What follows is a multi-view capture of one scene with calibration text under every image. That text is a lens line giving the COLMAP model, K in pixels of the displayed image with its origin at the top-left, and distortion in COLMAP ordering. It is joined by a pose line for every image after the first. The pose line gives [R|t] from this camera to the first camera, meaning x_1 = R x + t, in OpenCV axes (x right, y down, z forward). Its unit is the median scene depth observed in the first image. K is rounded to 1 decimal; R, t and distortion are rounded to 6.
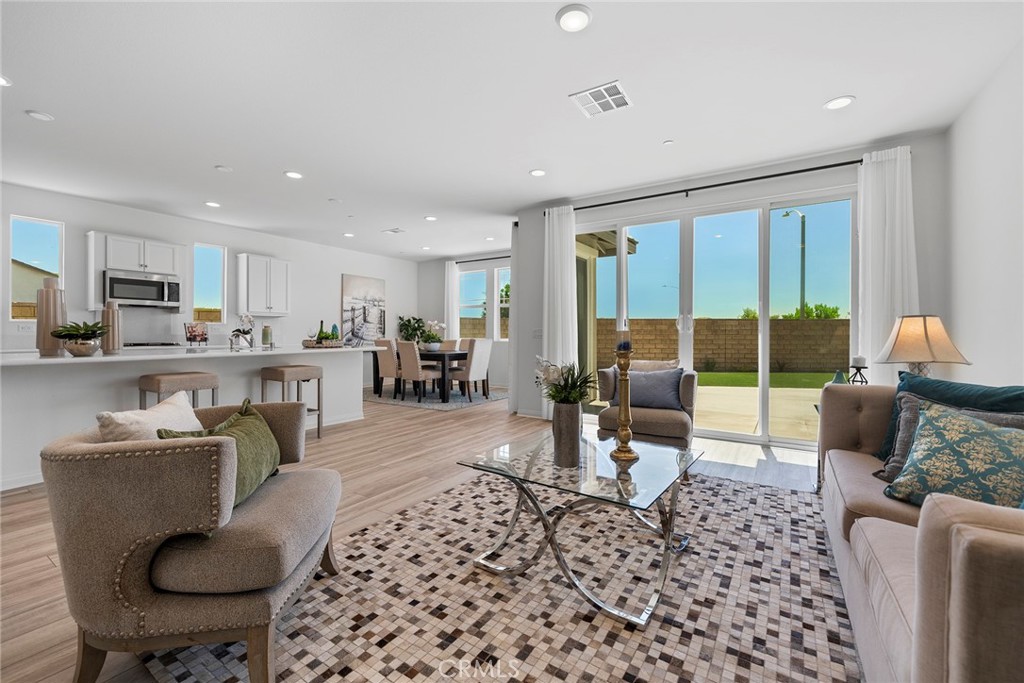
lens RADIAL K [[424.1, 0, 517.2], [0, 424.1, 325.2], [0, 0, 1]] dist [-0.000045, 0.000010]
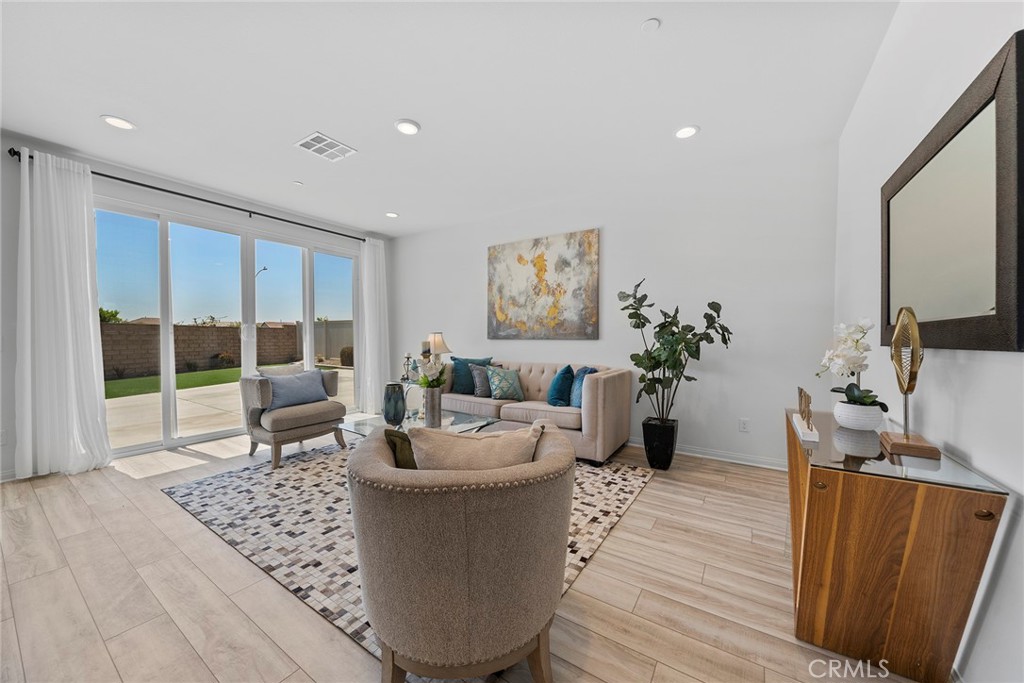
lens RADIAL K [[359.3, 0, 516.5], [0, 359.3, 339.3], [0, 0, 1]] dist [-0.004826, -0.000109]
pose [[0.005179, -0.009305, 0.999943, -1.040336], [-0.017869, 0.999796, 0.009397, -0.014459], [-0.999827, -0.017916, 0.005012, 0.581732]]
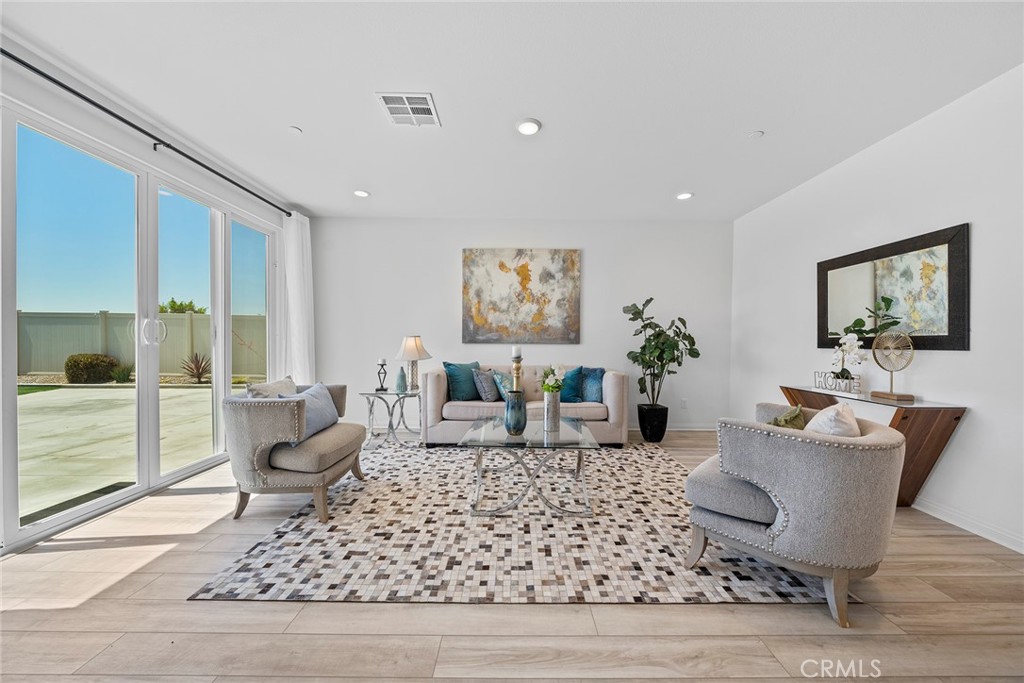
lens RADIAL K [[350.9, 0, 516.5], [0, 350.9, 338.1], [0, 0, 1]] dist [-0.004548, -0.000082]
pose [[-0.538615, 0.000403, 0.842552, -0.793745], [-0.022882, 0.999624, -0.015106, 0.001520], [-0.842242, -0.027415, -0.538403, 1.561962]]
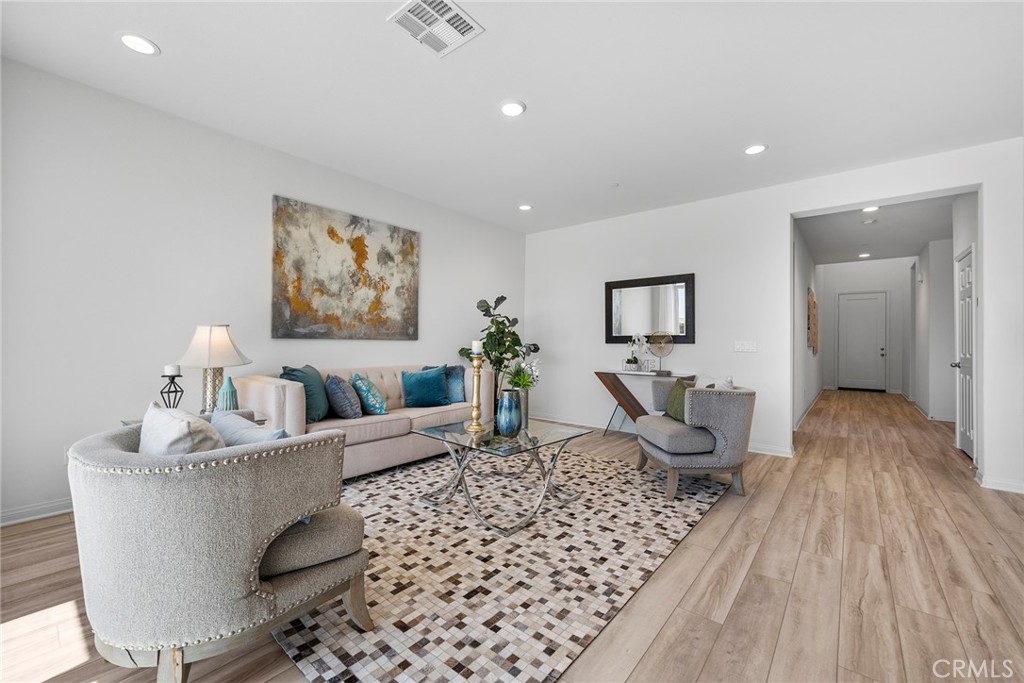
lens RADIAL K [[409.8, 0, 506.9], [0, 409.8, 330.3], [0, 0, 1]] dist [-0.000271, -0.000022]
pose [[-0.990783, -0.008498, 0.135189, -0.030015], [-0.015100, 0.998739, -0.047885, 0.037196], [-0.134612, -0.049485, -0.989662, 2.128590]]
